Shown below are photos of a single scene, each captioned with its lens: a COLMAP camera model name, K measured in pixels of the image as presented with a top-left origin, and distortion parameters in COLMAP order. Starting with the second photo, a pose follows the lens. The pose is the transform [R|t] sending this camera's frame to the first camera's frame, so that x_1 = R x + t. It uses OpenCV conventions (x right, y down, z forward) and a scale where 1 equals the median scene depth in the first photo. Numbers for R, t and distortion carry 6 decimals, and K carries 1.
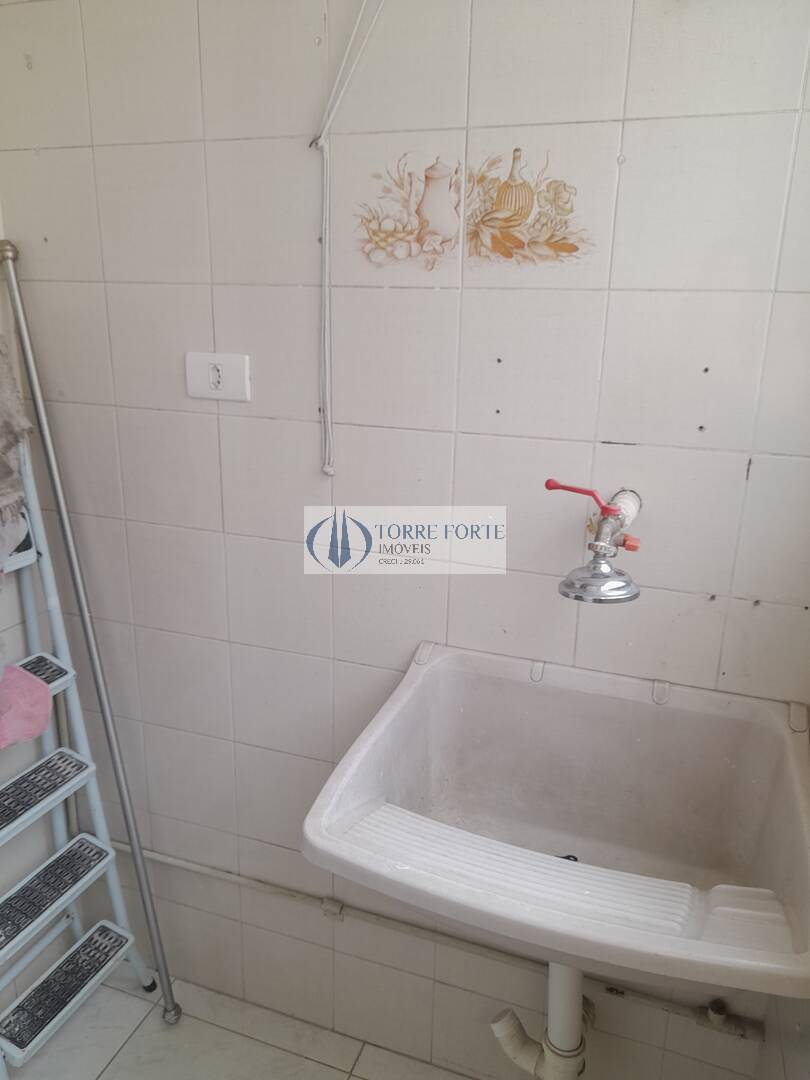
lens RADIAL K [[799.3, 0, 404.6], [0, 799.3, 547.3], [0, 0, 1]] dist [0.037849, -0.029441]
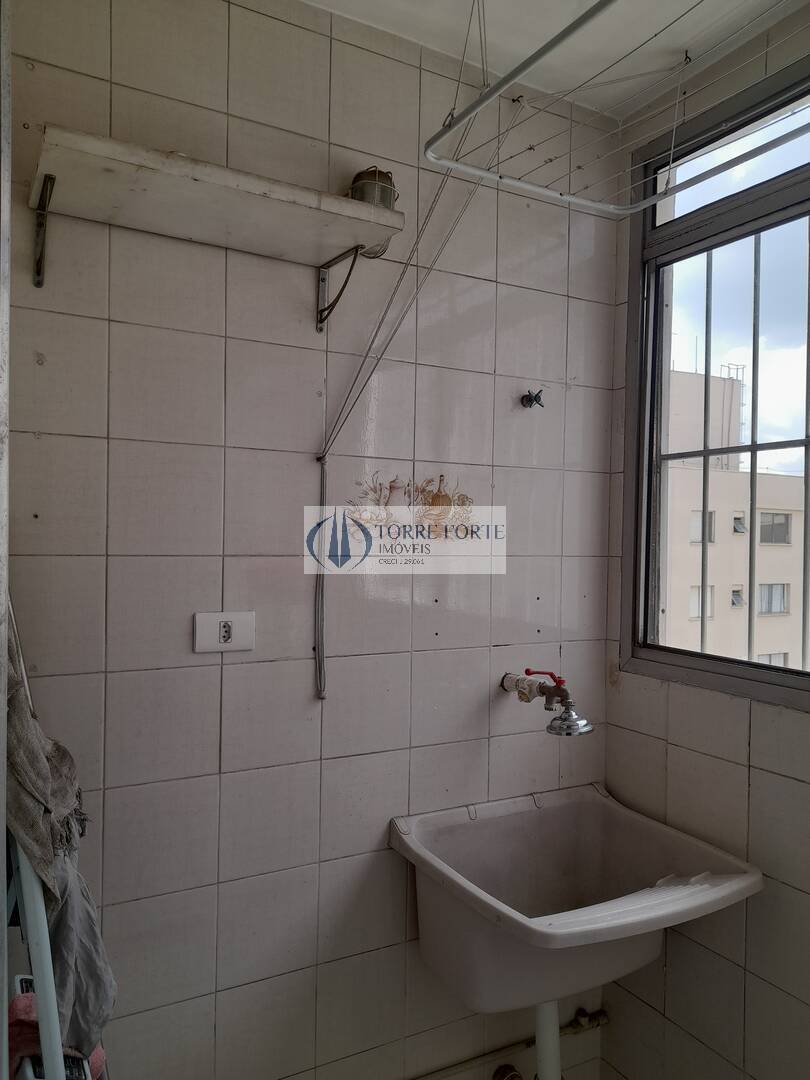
lens RADIAL K [[799.3, 0, 398.7], [0, 799.3, 541.1], [0, 0, 1]] dist [0.037849, -0.029441]
pose [[0.654142, -0.012911, 0.756262, -1.078336], [0.222022, 0.959086, -0.175669, -0.092820], [-0.723052, 0.282819, 0.630245, 0.068865]]
